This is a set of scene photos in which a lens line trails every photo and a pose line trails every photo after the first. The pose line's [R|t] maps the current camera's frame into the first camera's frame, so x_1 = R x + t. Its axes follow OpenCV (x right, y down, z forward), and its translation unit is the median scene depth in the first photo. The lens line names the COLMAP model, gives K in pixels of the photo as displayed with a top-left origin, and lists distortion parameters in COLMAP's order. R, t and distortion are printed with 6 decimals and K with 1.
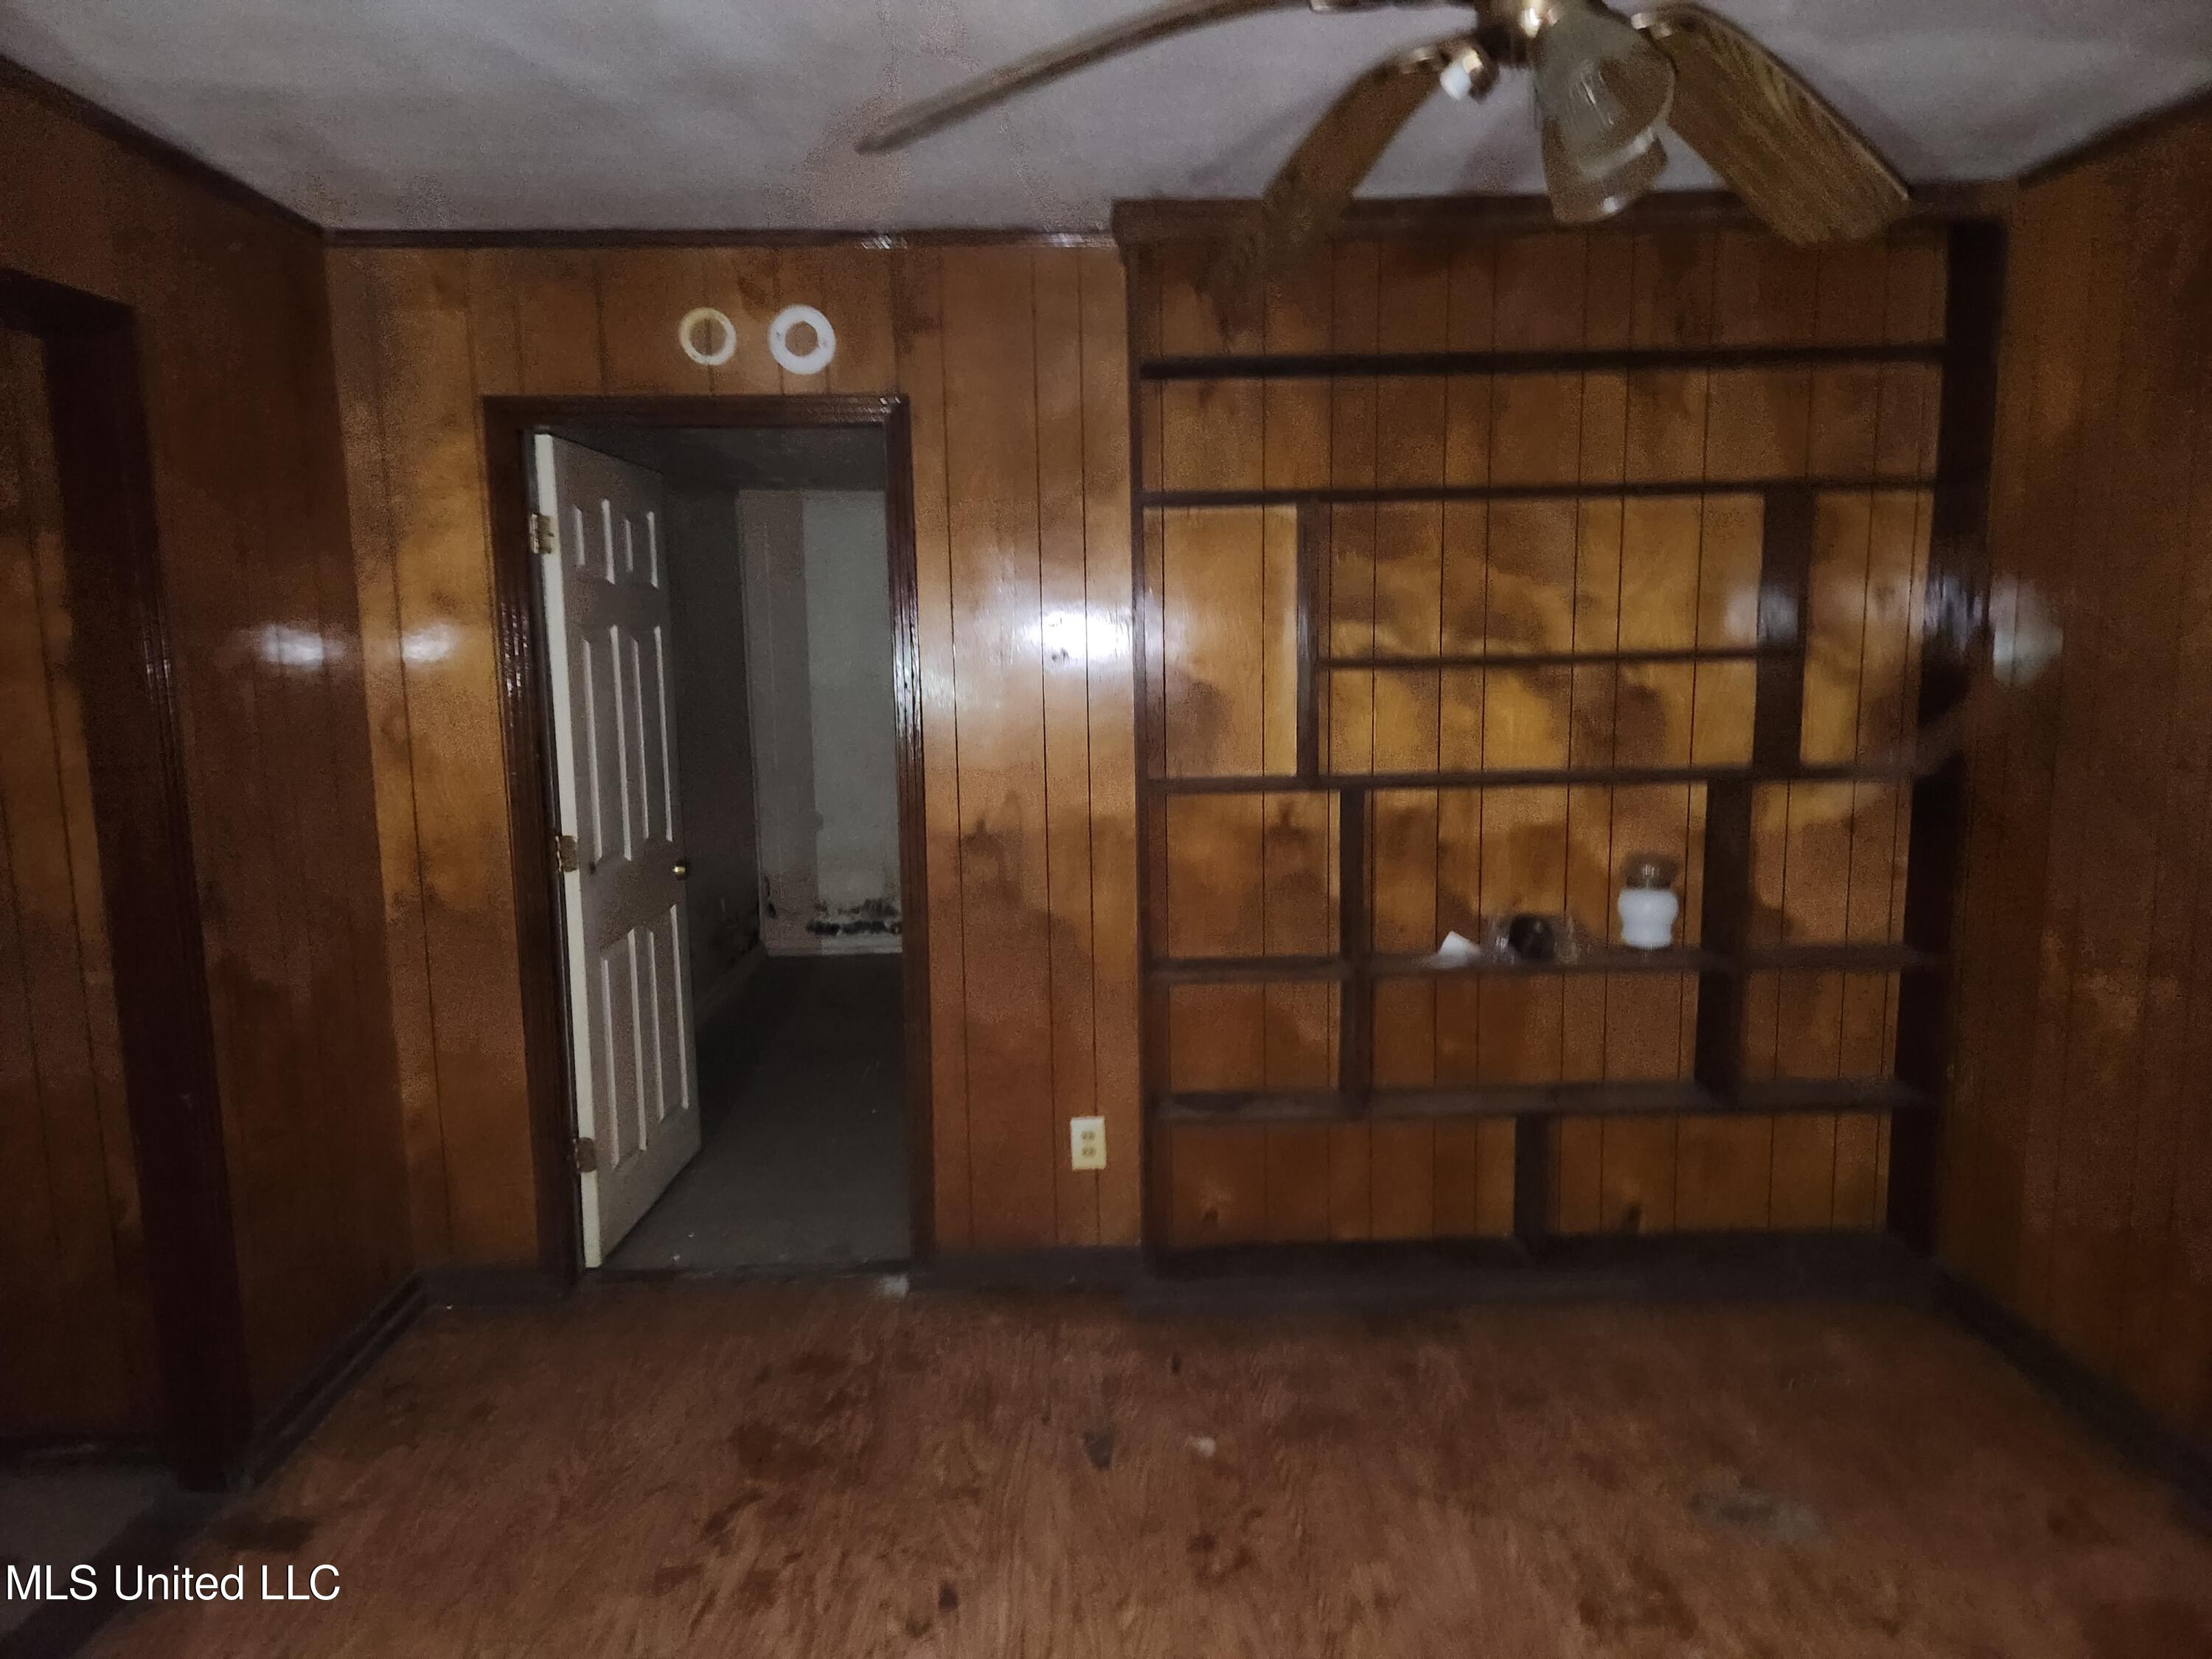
lens RADIAL K [[1570.2, 0, 1107.1], [0, 1570.2, 841.3], [0, 0, 1]] dist [0.053211, -0.048714]
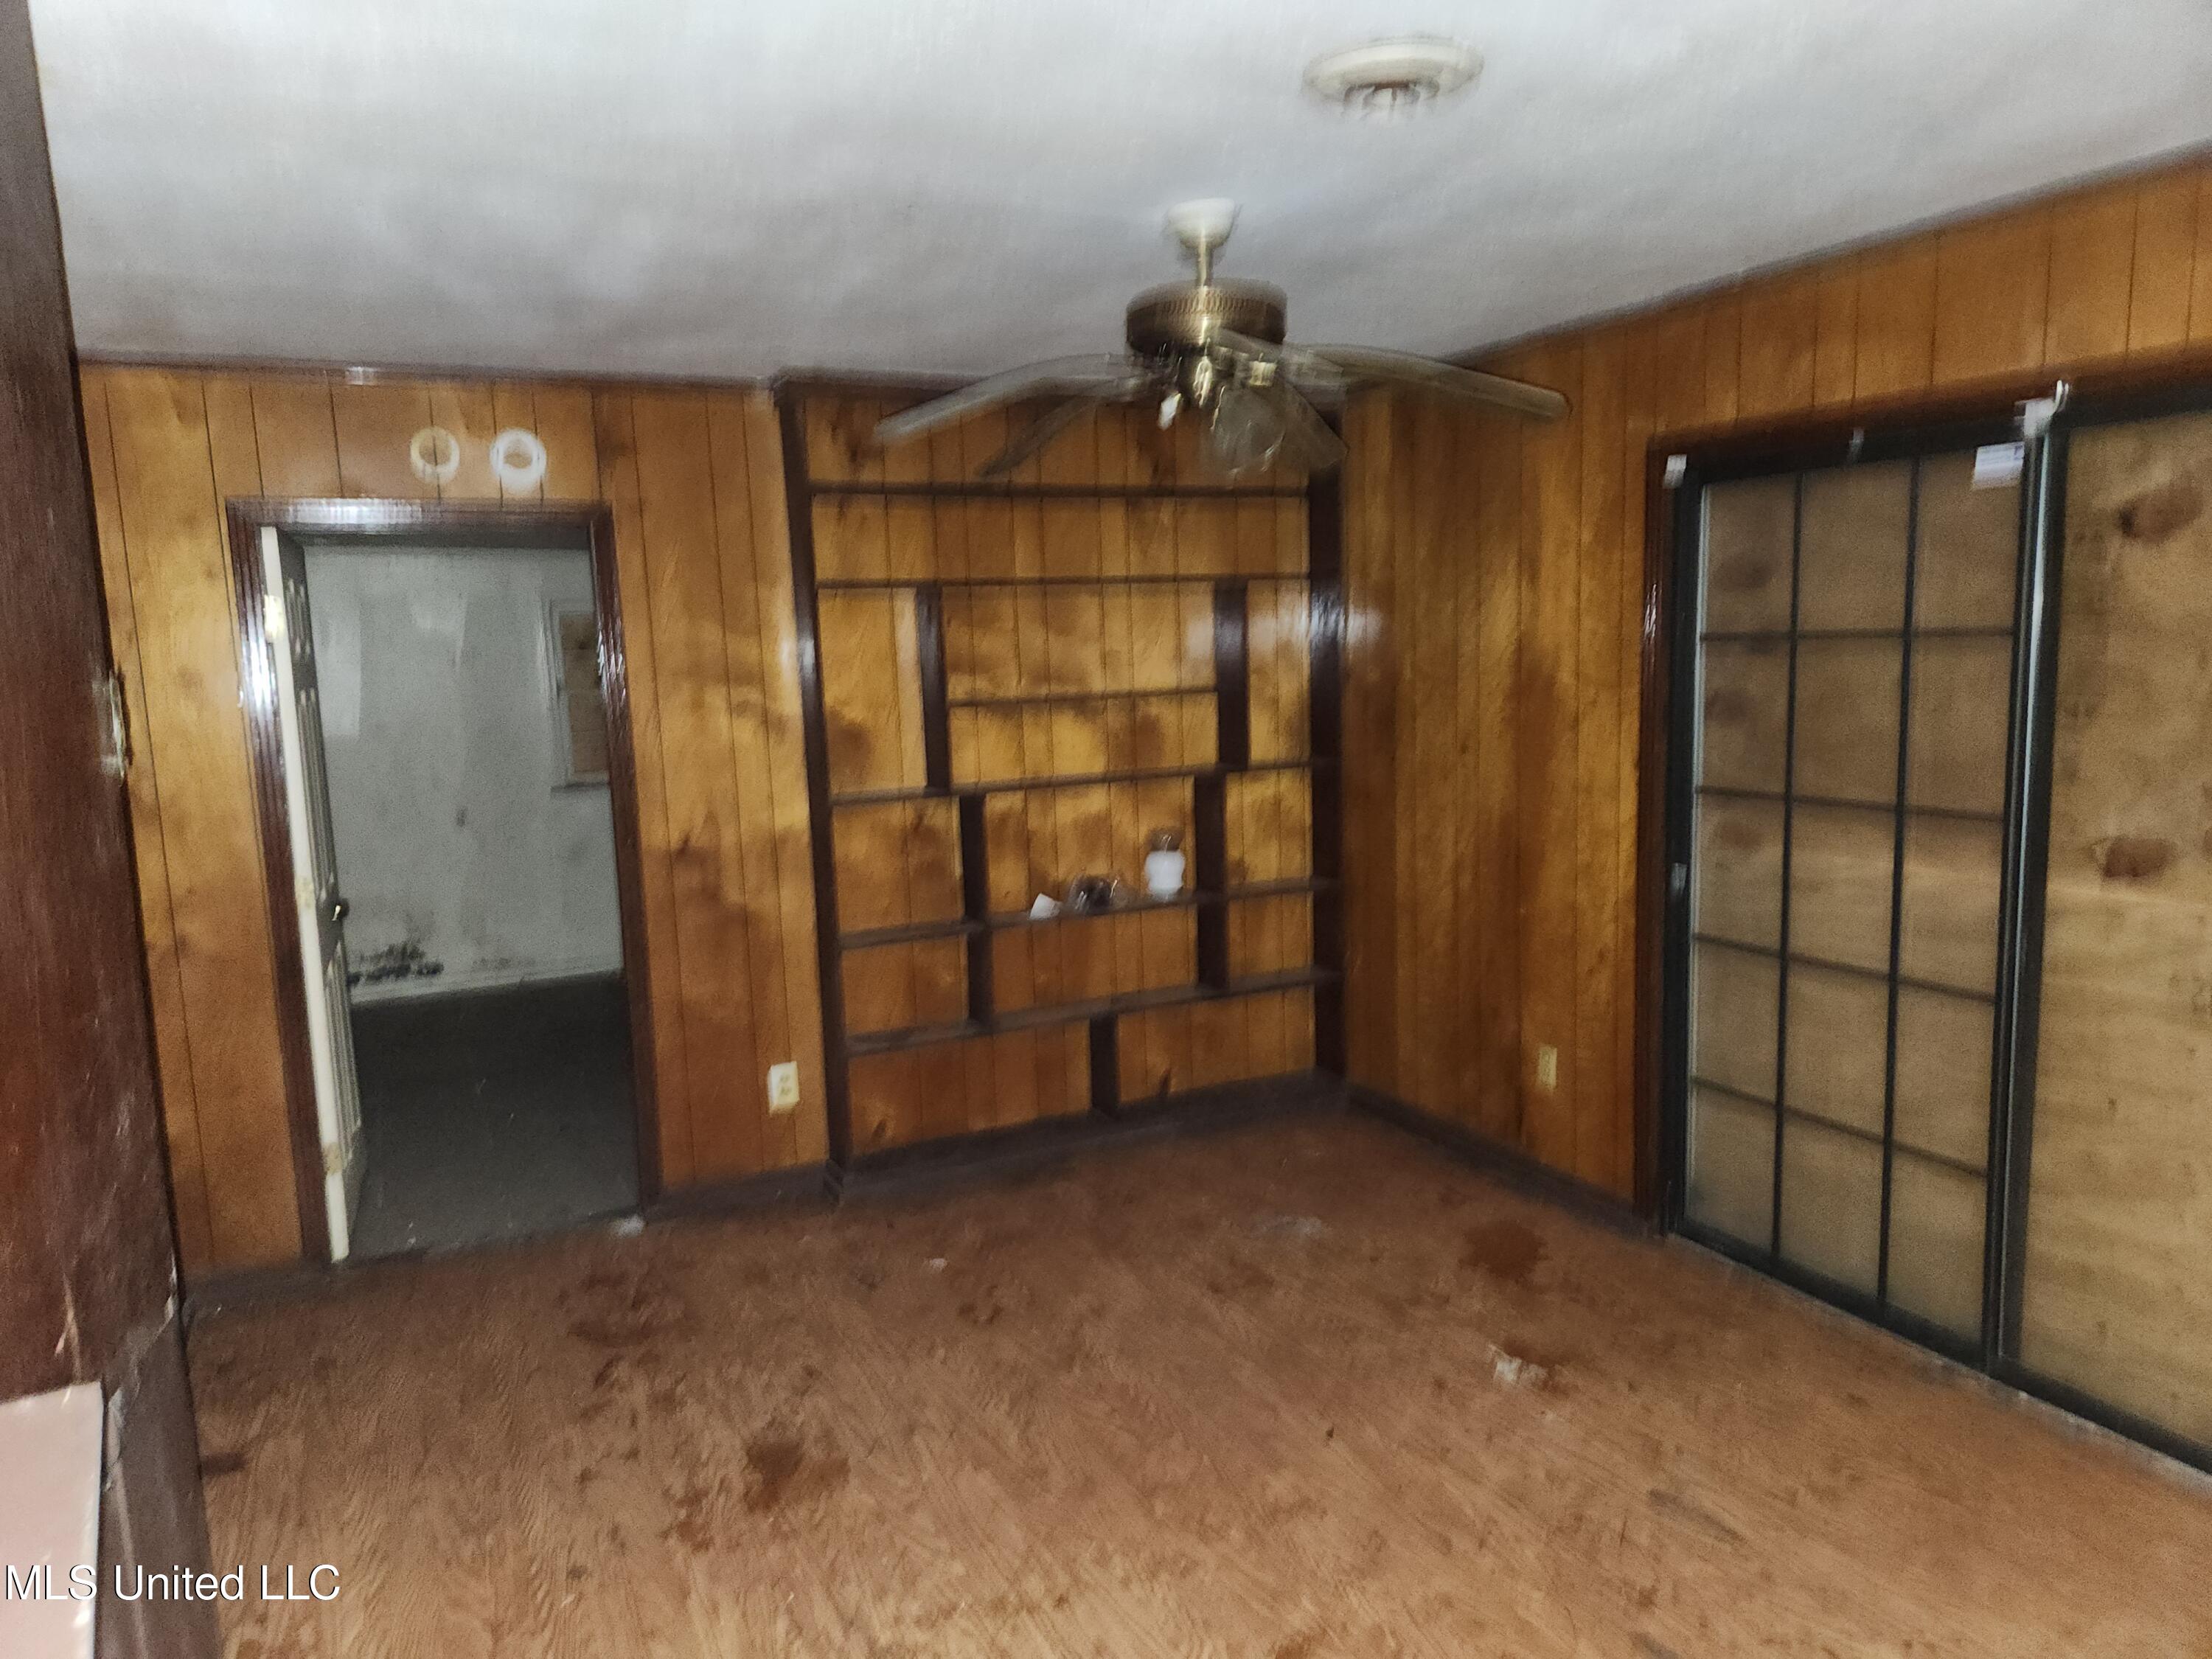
lens RADIAL K [[1541.6, 0, 1176.0], [0, 1541.6, 820.0], [0, 0, 1]] dist [0.084609, -0.078890]
pose [[0.900191, -0.065244, 0.430581, -0.260830], [0.078604, 0.996817, -0.013291, 0.019093], [-0.428344, 0.045810, 0.902454, -0.295019]]
